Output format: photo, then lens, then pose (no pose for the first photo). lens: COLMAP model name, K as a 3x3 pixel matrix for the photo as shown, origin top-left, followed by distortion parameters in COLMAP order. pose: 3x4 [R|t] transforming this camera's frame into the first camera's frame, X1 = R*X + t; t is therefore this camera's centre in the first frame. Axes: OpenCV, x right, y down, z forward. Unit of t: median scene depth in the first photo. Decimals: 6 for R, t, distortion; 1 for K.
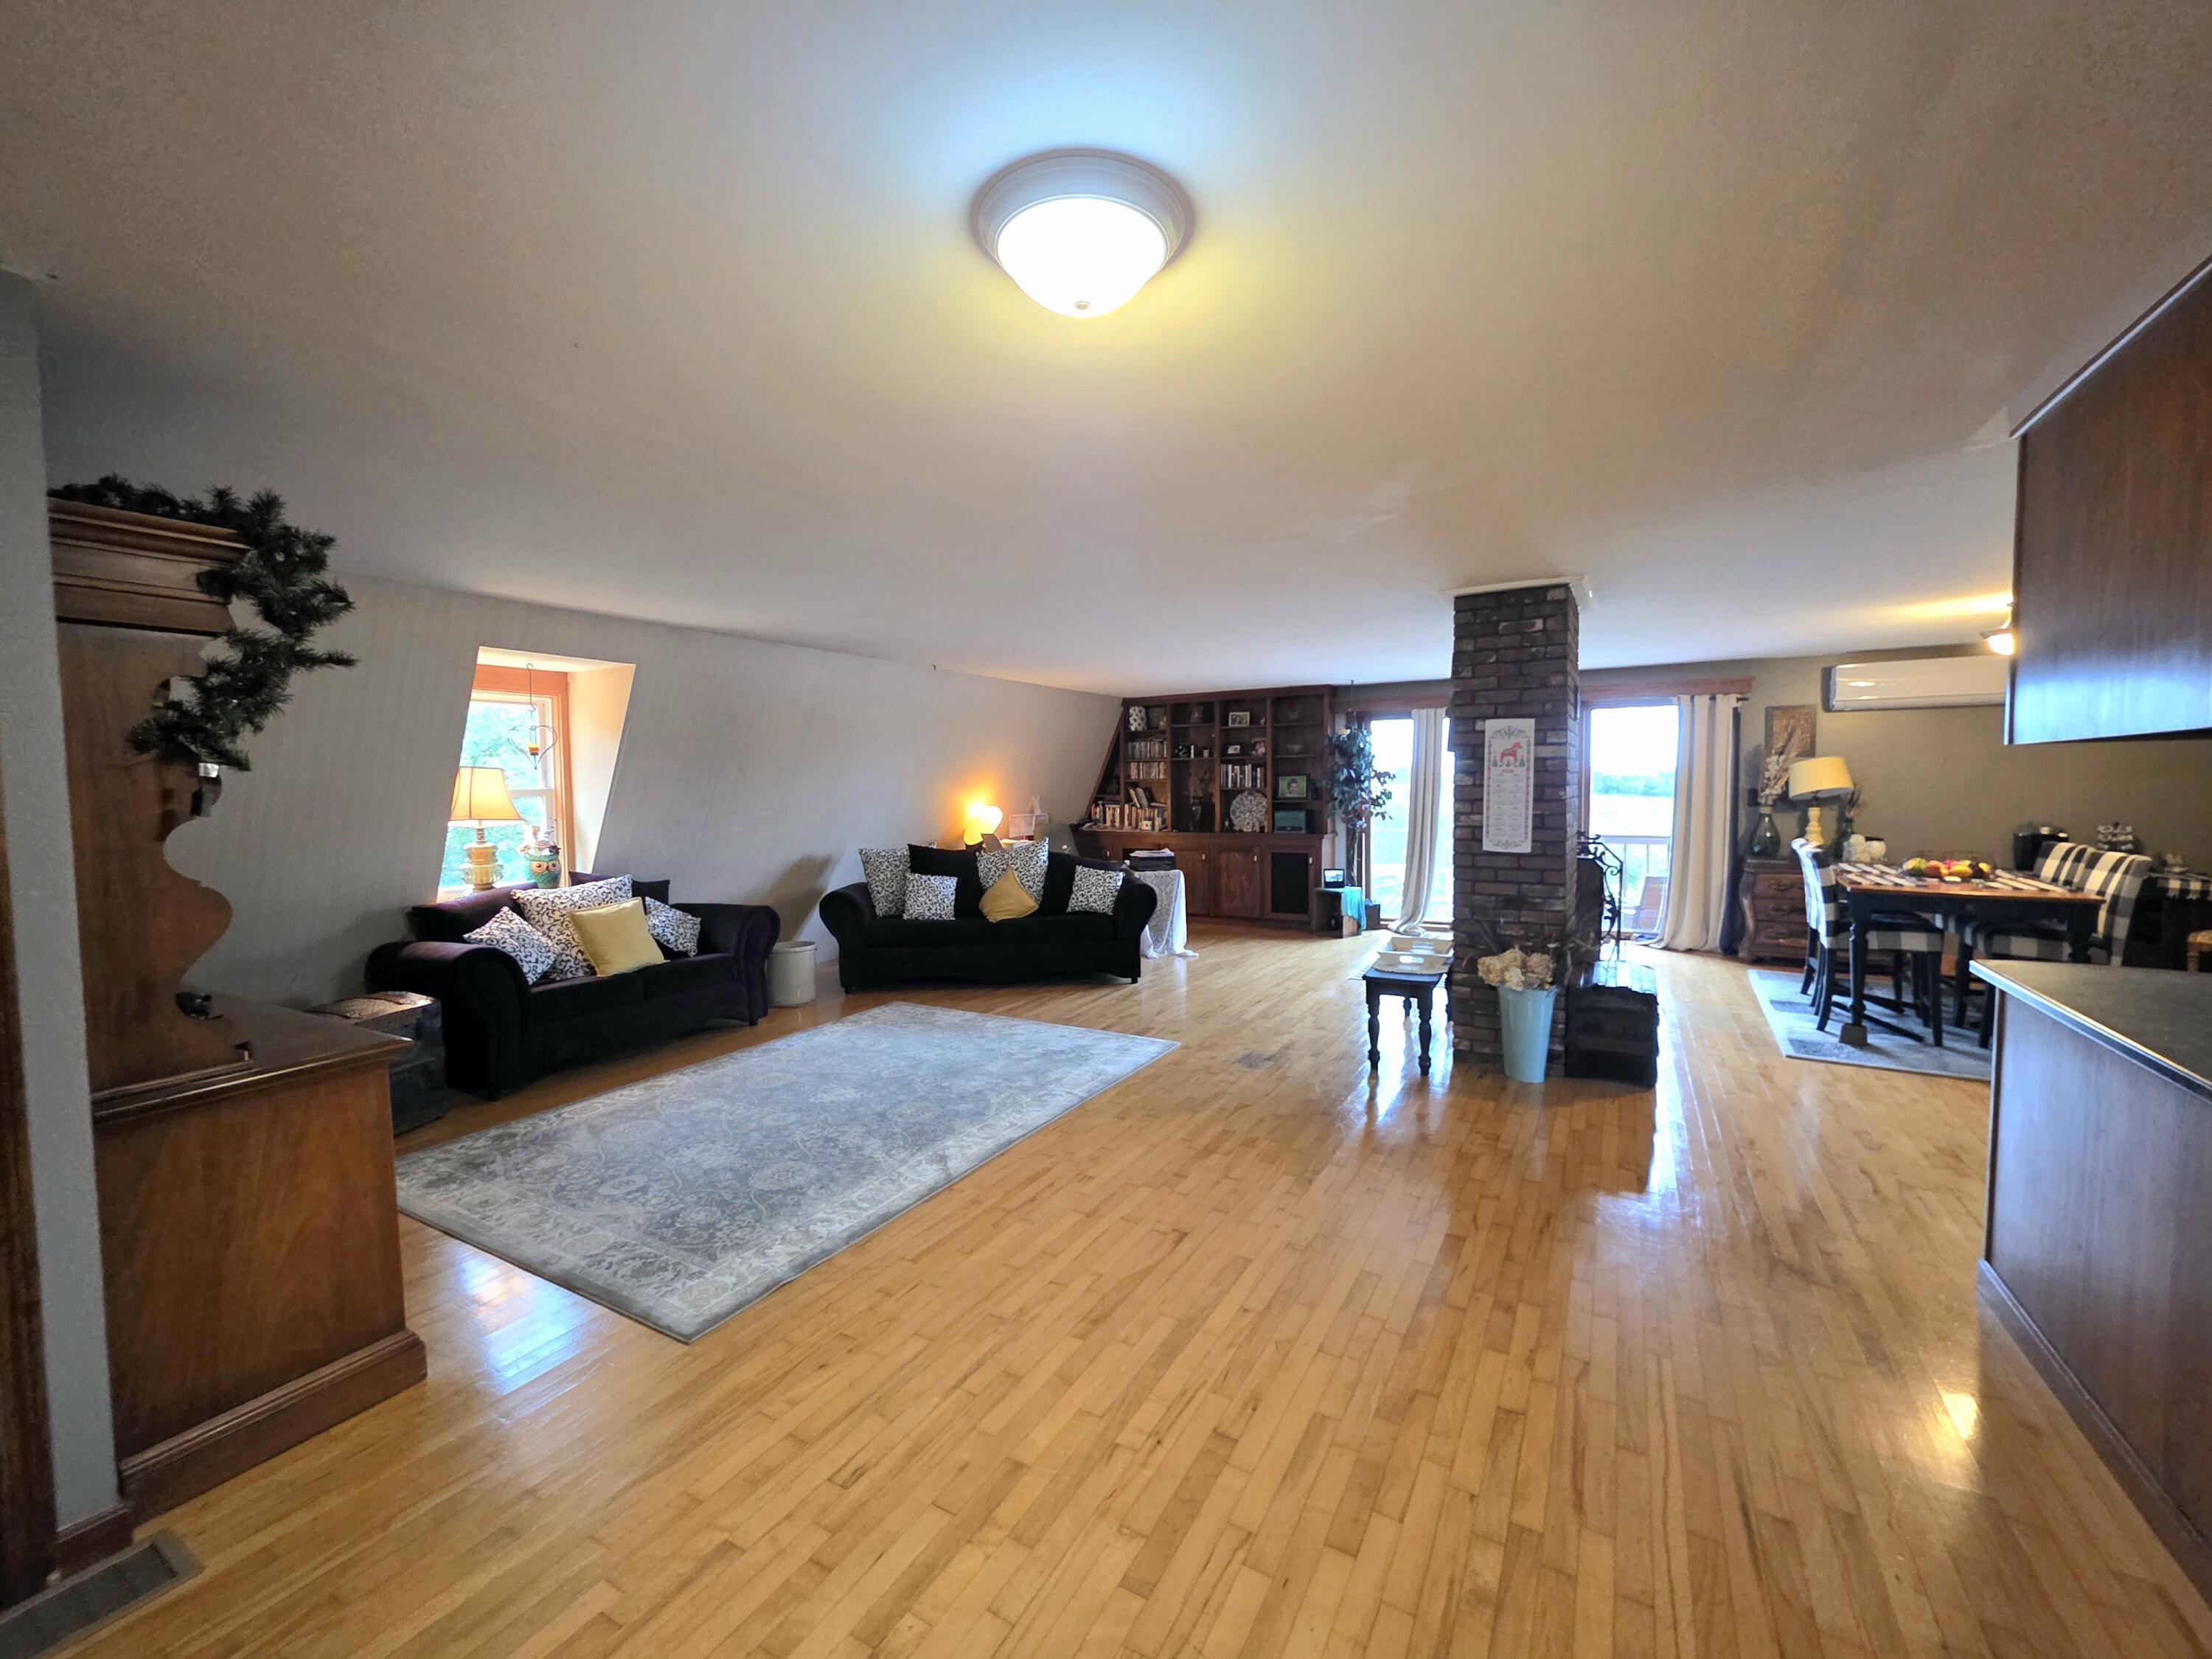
lens RADIAL K [[877.0, 0, 1112.1], [0, 877.0, 834.6], [0, 0, 1]] dist [-0.006400, -0.000084]
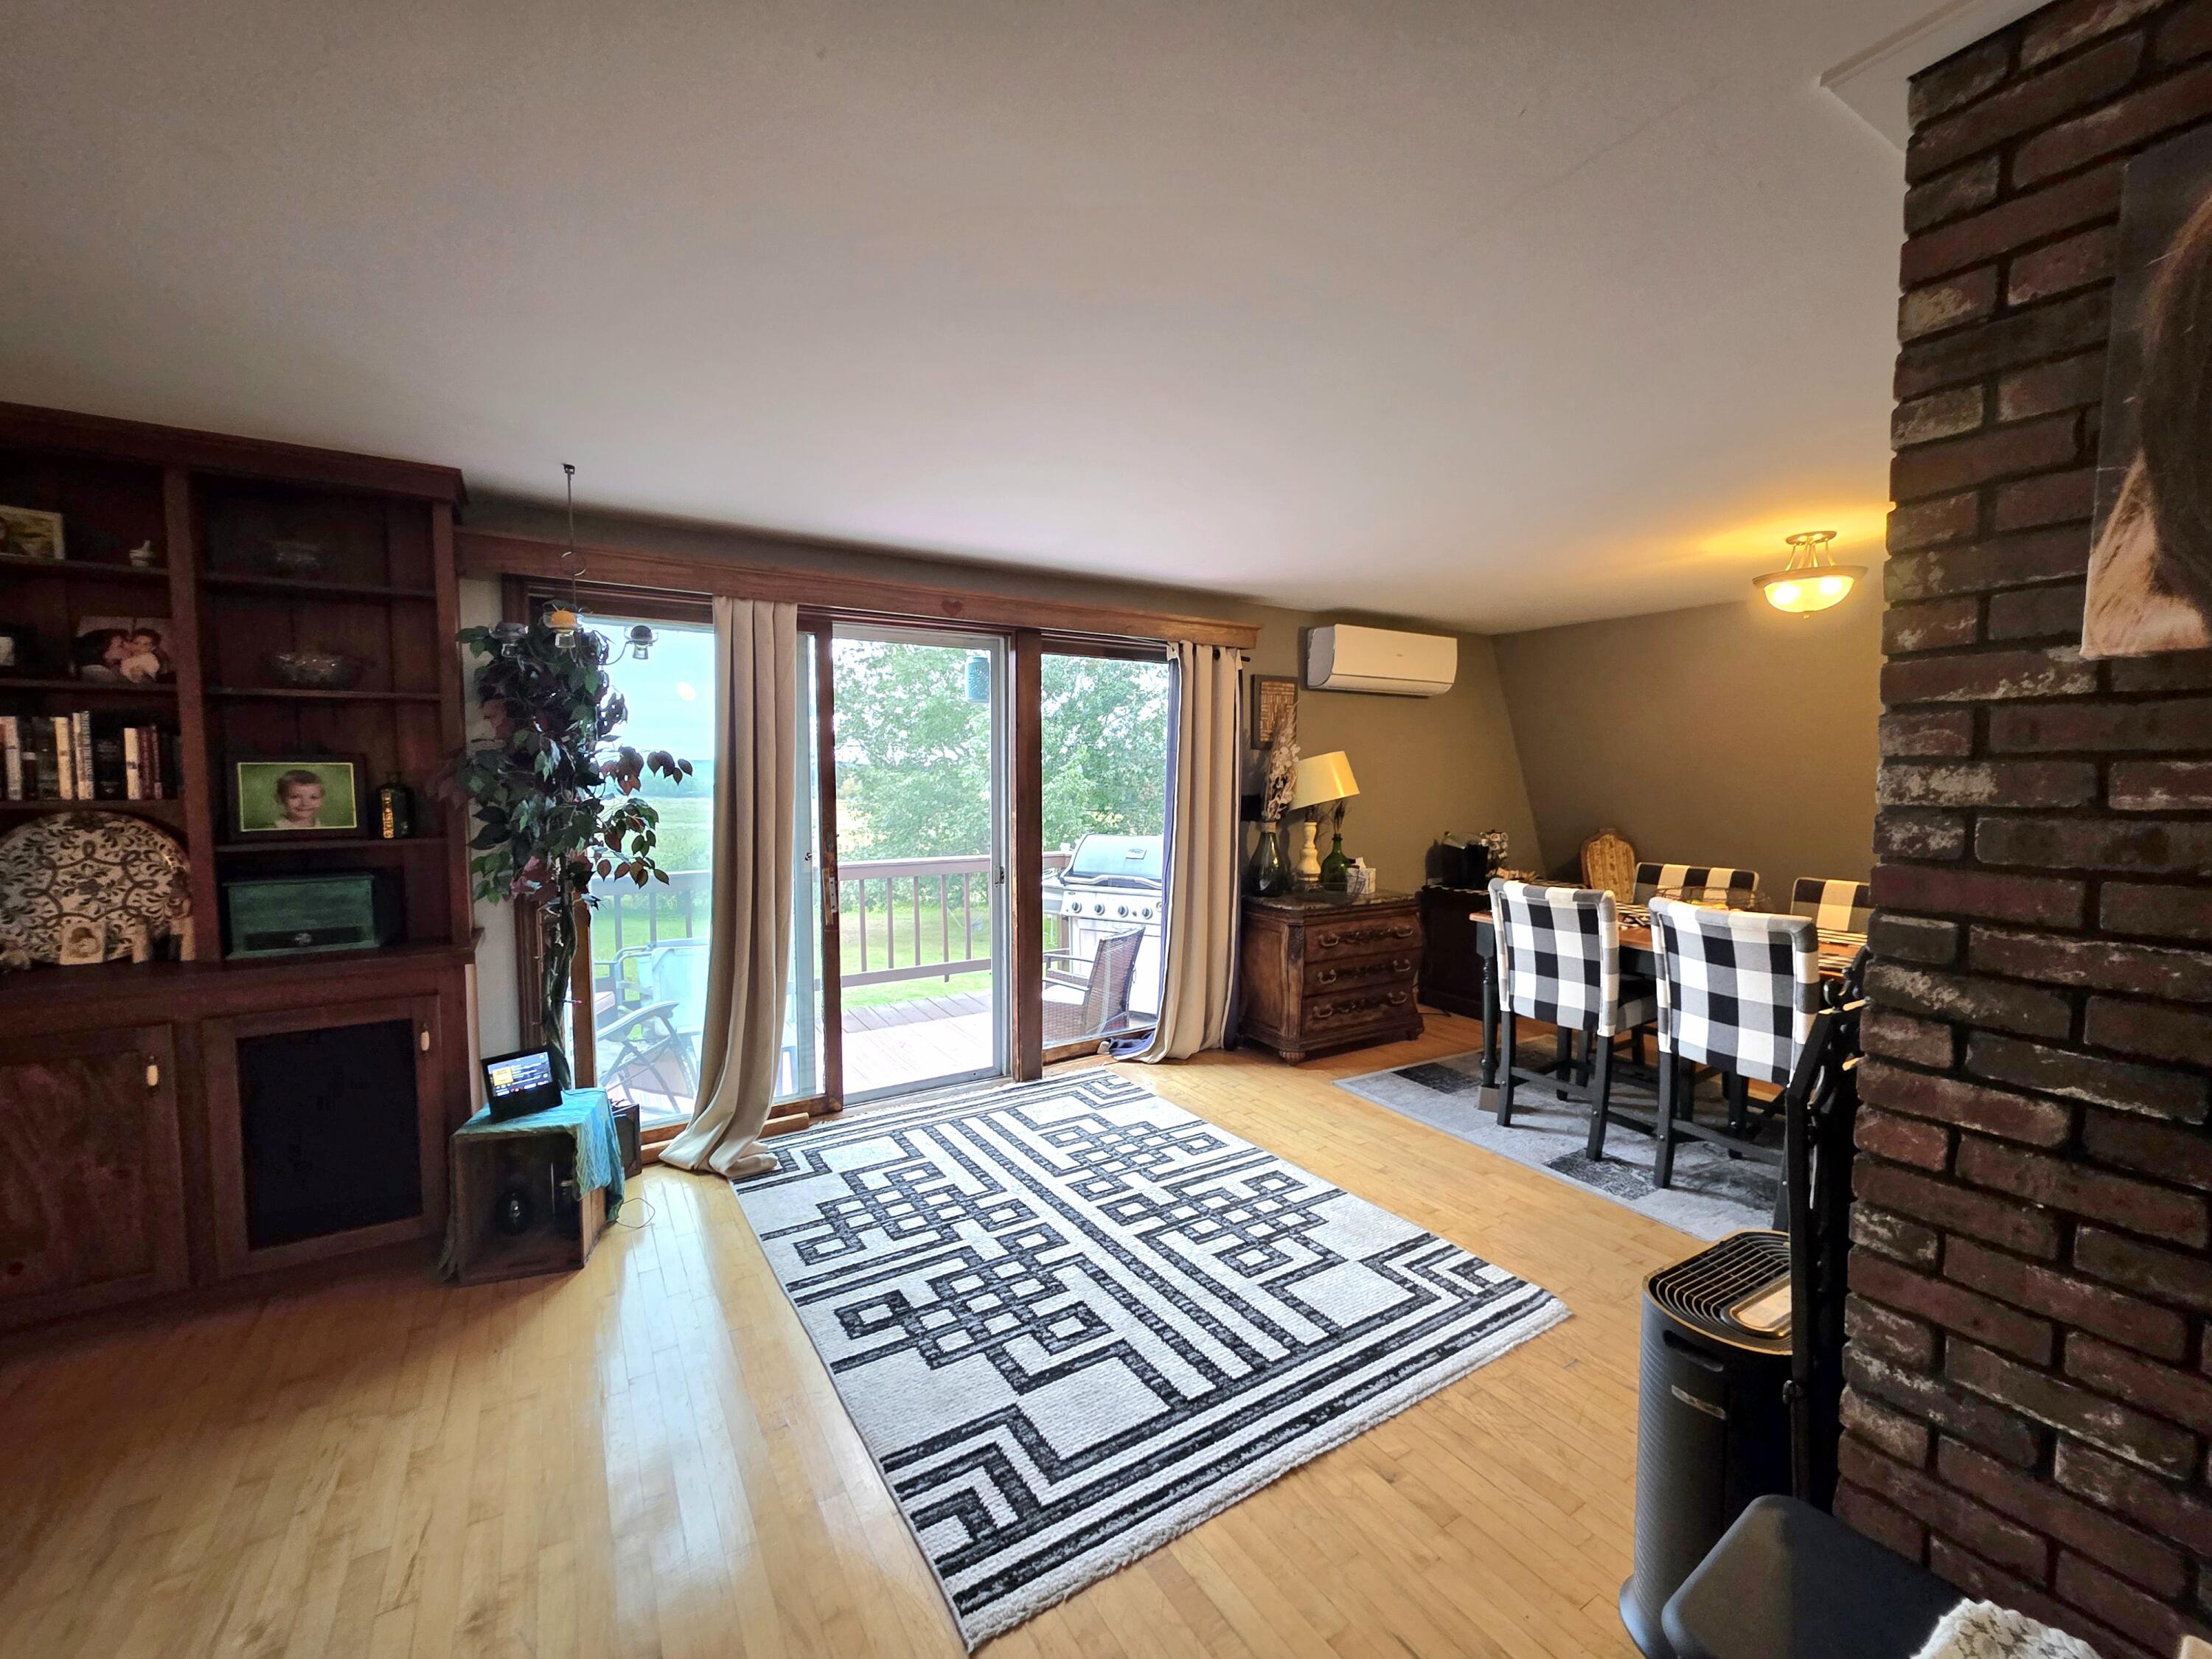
lens RADIAL K [[877.0, 0, 1112.1], [0, 877.0, 834.6], [0, 0, 1]] dist [-0.006400, -0.000084]
pose [[0.459928, -0.047531, 0.886683, 0.070987], [0.045907, 0.998504, 0.029713, -0.039381], [-0.886769, 0.027039, 0.461422, 0.645437]]
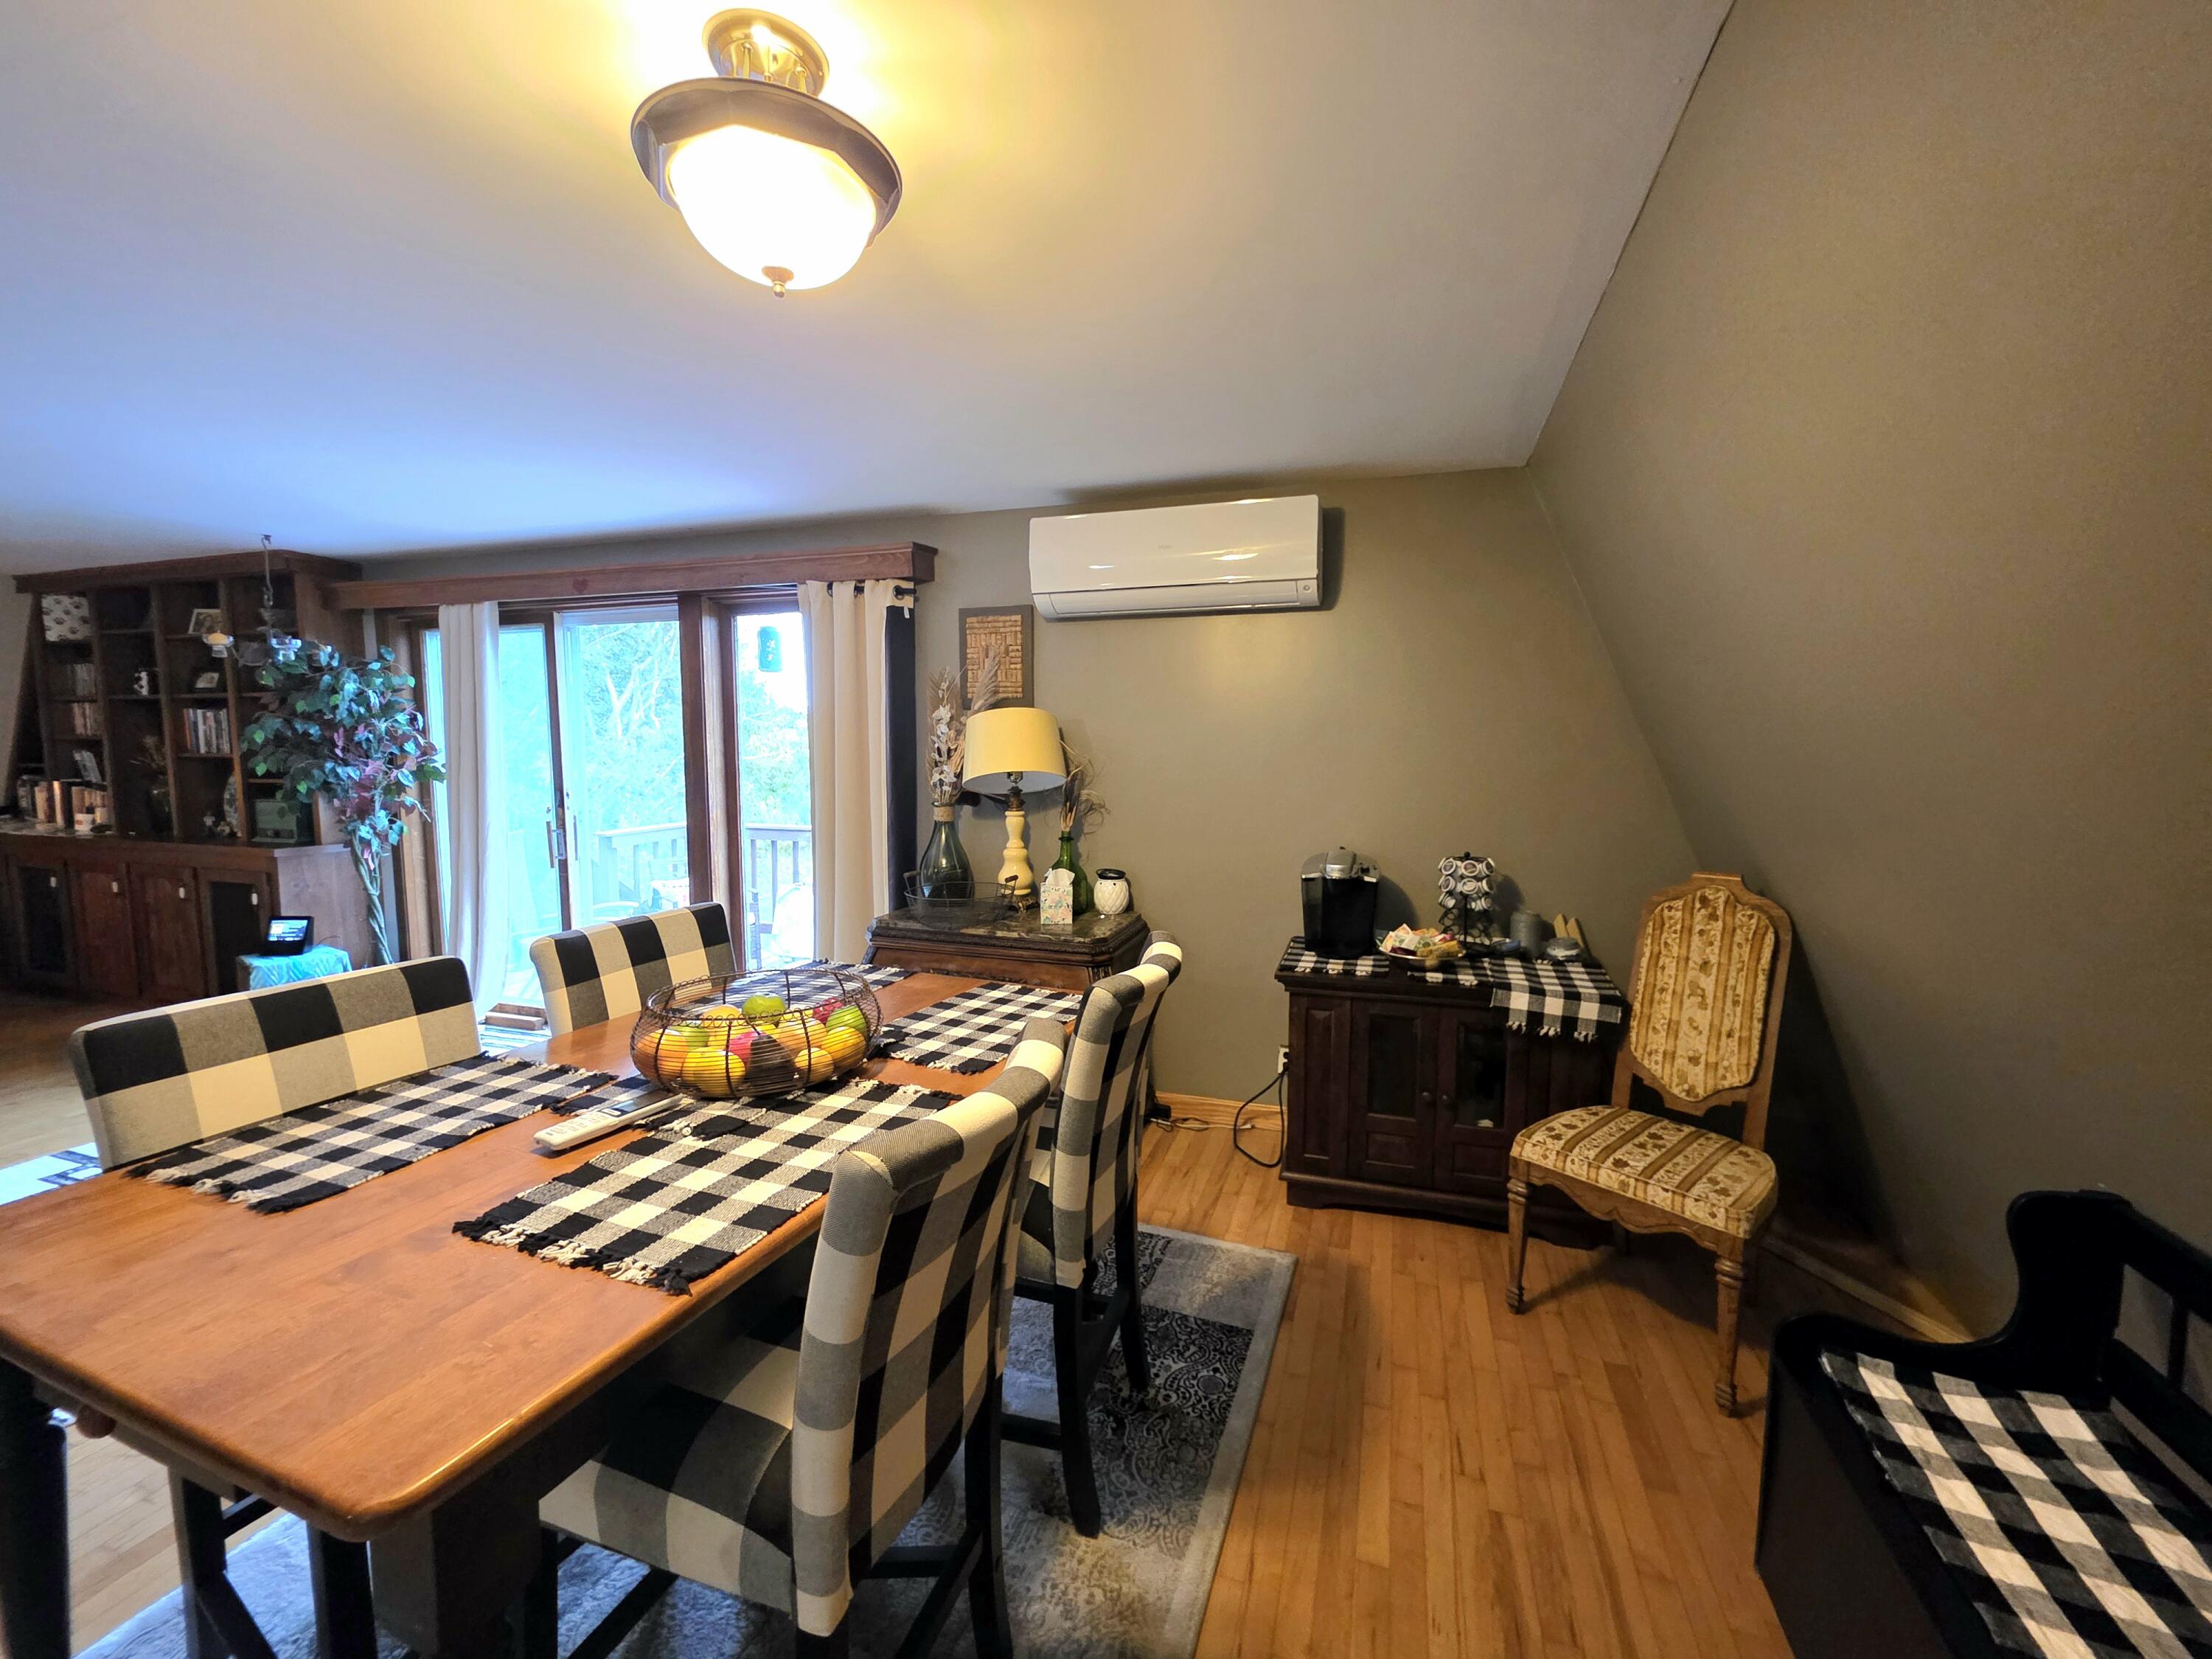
lens RADIAL K [[877.0, 0, 1112.1], [0, 877.0, 834.6], [0, 0, 1]] dist [-0.006400, -0.000084]
pose [[0.974149, 0.004034, 0.225873, 0.592824], [-0.009375, 0.999701, 0.022576, -0.023234], [-0.225714, -0.024110, 0.973895, 0.395534]]
